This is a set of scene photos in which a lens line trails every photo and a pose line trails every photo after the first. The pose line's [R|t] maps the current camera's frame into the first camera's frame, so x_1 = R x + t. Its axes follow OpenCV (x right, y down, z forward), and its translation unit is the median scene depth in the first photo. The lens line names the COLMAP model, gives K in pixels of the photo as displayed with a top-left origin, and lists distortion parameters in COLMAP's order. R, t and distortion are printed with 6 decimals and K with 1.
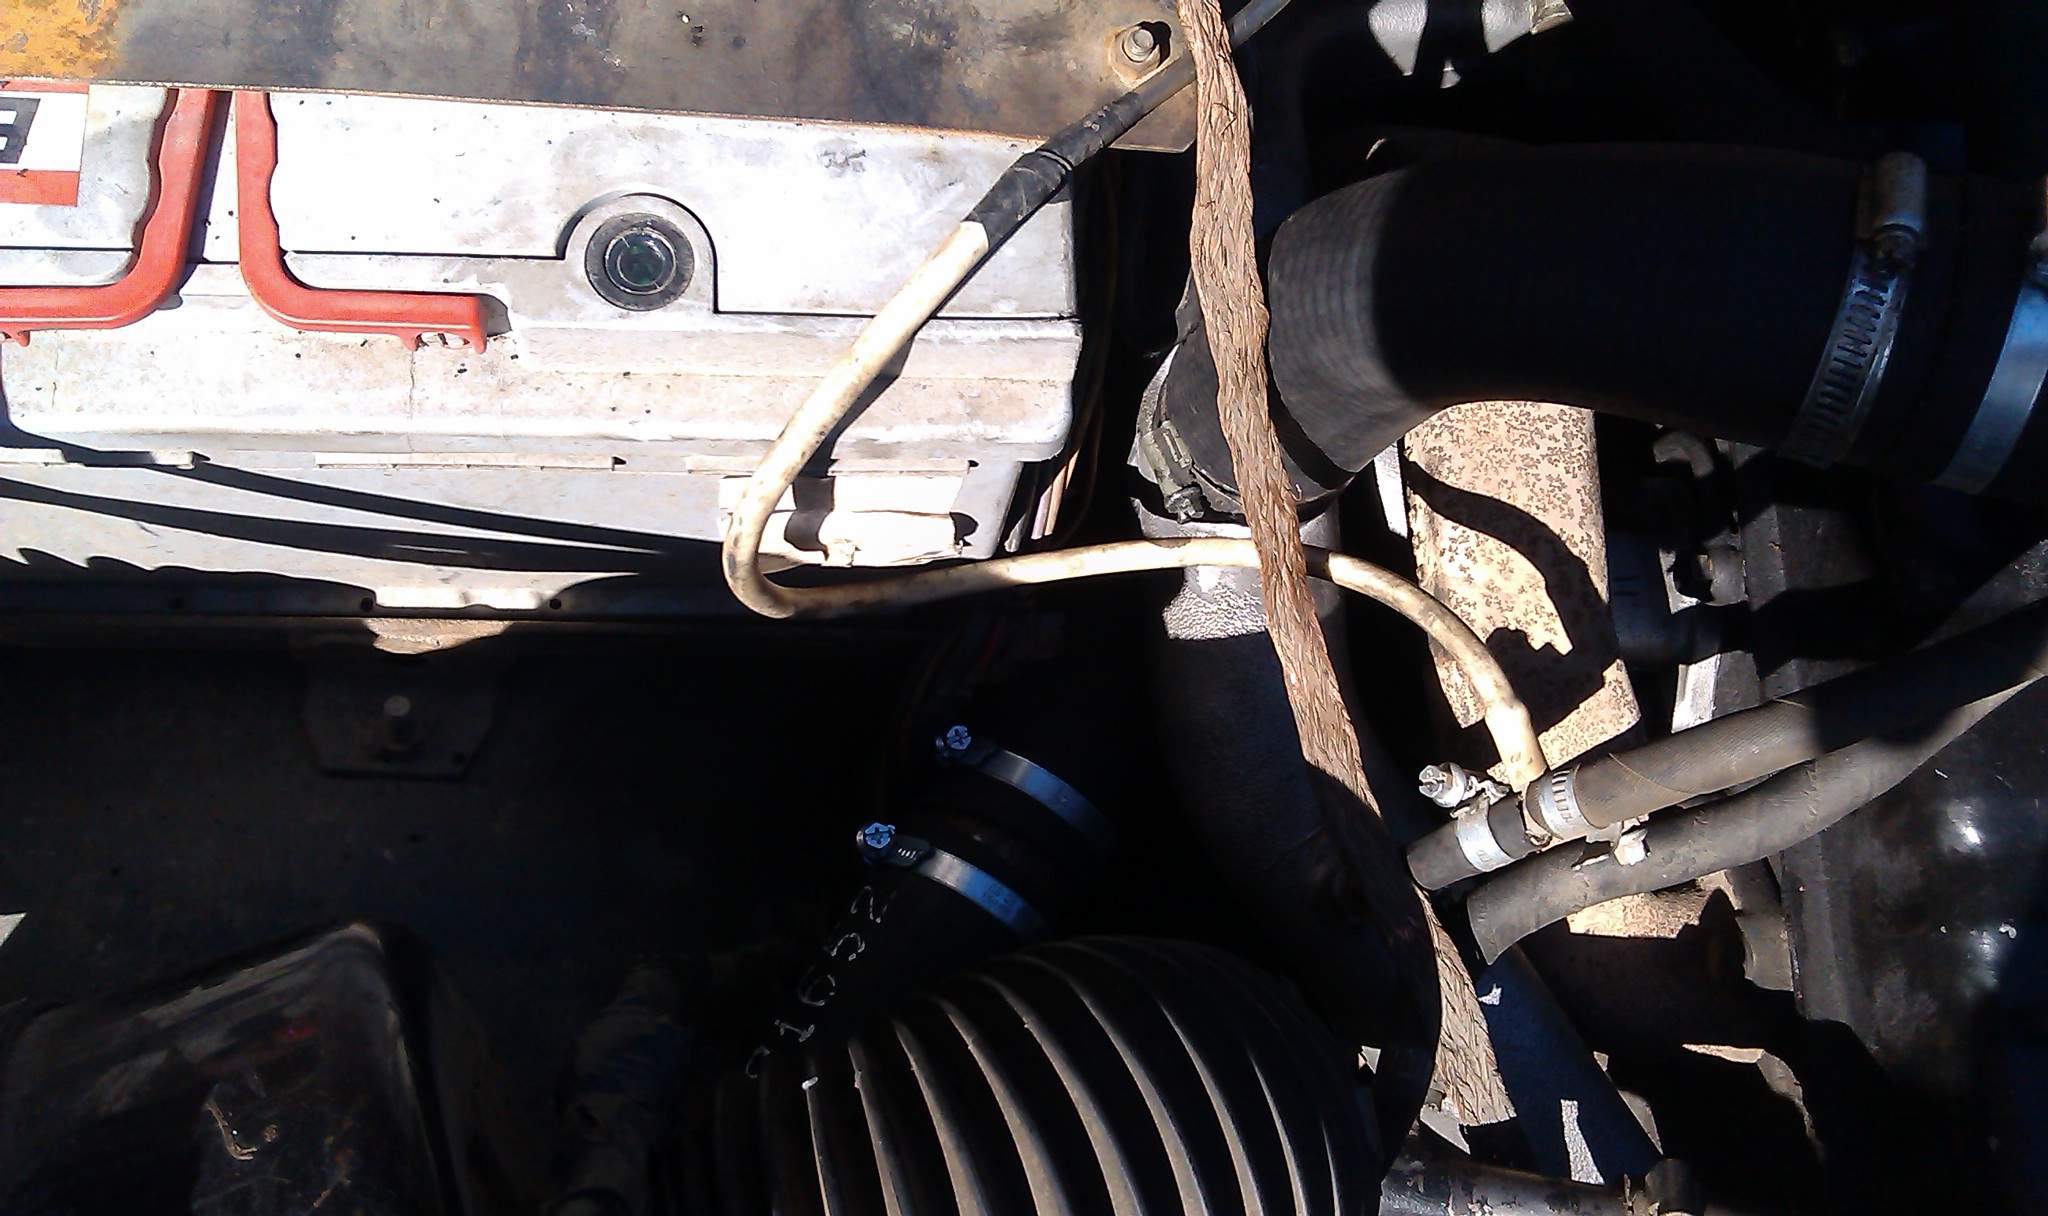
lens RADIAL K [[2051.5, 0, 1024.2], [0, 2051.5, 544.5], [0, 0, 1]] dist [0.138306, -0.365883]
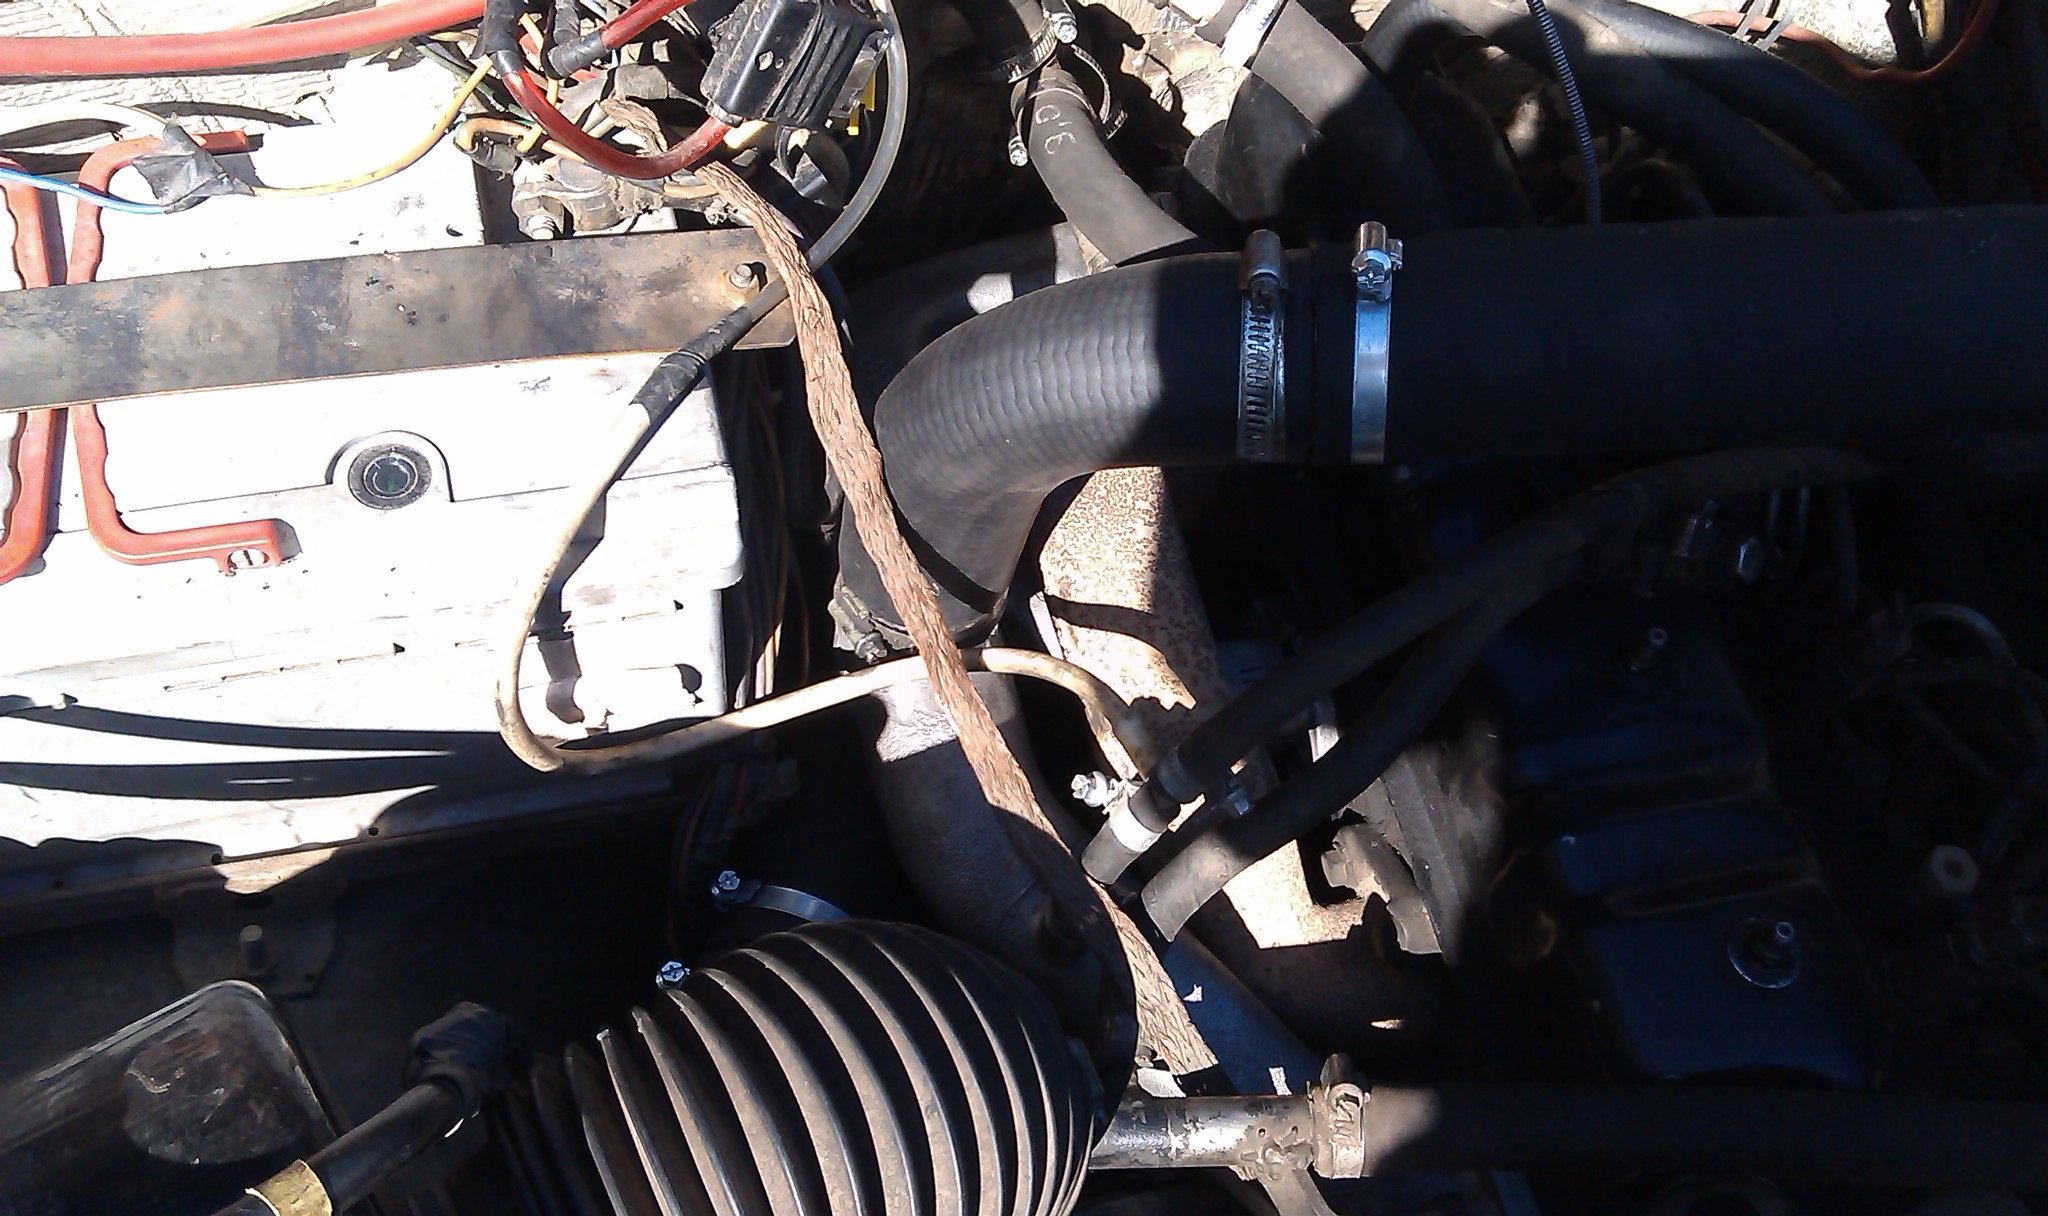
lens RADIAL K [[2051.5, 0, 1024.2], [0, 2051.5, 544.5], [0, 0, 1]] dist [0.138306, -0.365883]
pose [[0.978182, -0.184951, 0.094625, 0.075940], [0.202090, 0.952702, -0.226976, 0.274560], [-0.048170, 0.241146, 0.969293, -0.292180]]
